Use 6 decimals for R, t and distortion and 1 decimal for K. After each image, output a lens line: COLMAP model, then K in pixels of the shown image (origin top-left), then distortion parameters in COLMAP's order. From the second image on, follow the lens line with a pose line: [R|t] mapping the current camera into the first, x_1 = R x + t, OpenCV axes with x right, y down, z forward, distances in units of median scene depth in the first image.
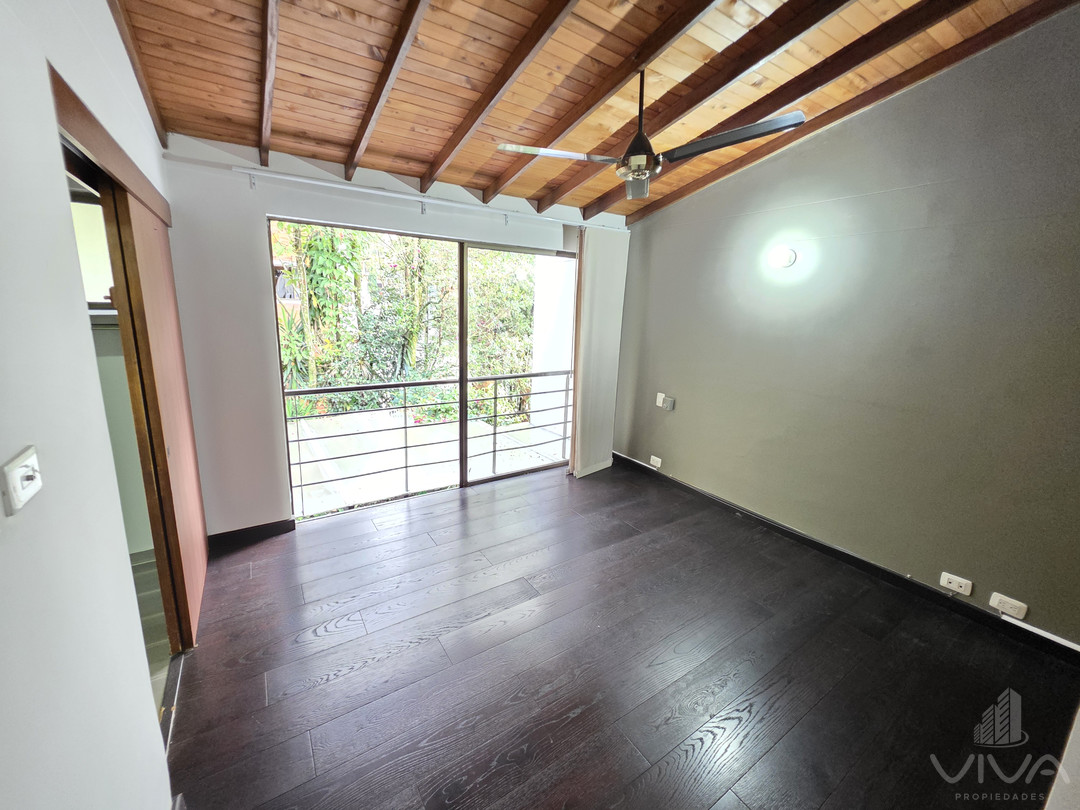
lens RADIAL K [[432.9, 0, 531.8], [0, 432.9, 391.7], [0, 0, 1]] dist [0.001888, 0.000435]
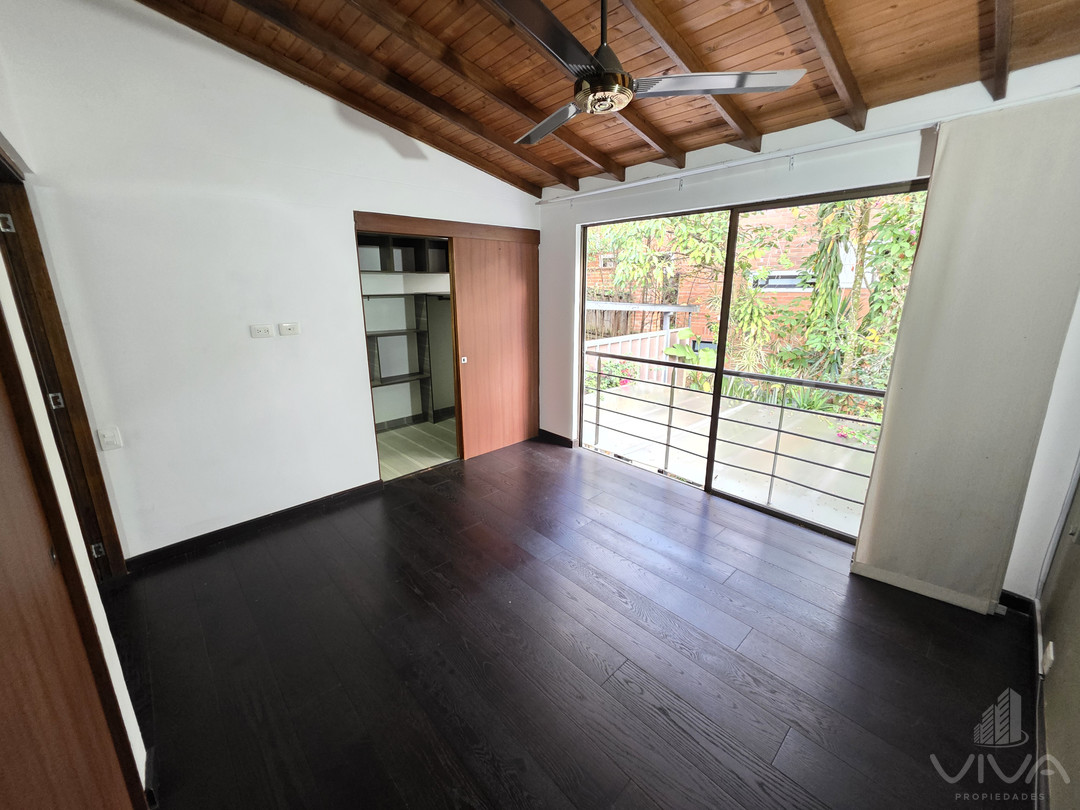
lens RADIAL K [[432.9, 0, 531.8], [0, 432.9, 391.7], [0, 0, 1]] dist [0.001888, 0.000435]
pose [[0.160053, 0.198970, -0.966847, 0.662453], [-0.195622, 0.966441, 0.166503, -0.059397], [0.967530, 0.162488, 0.193604, 0.499364]]
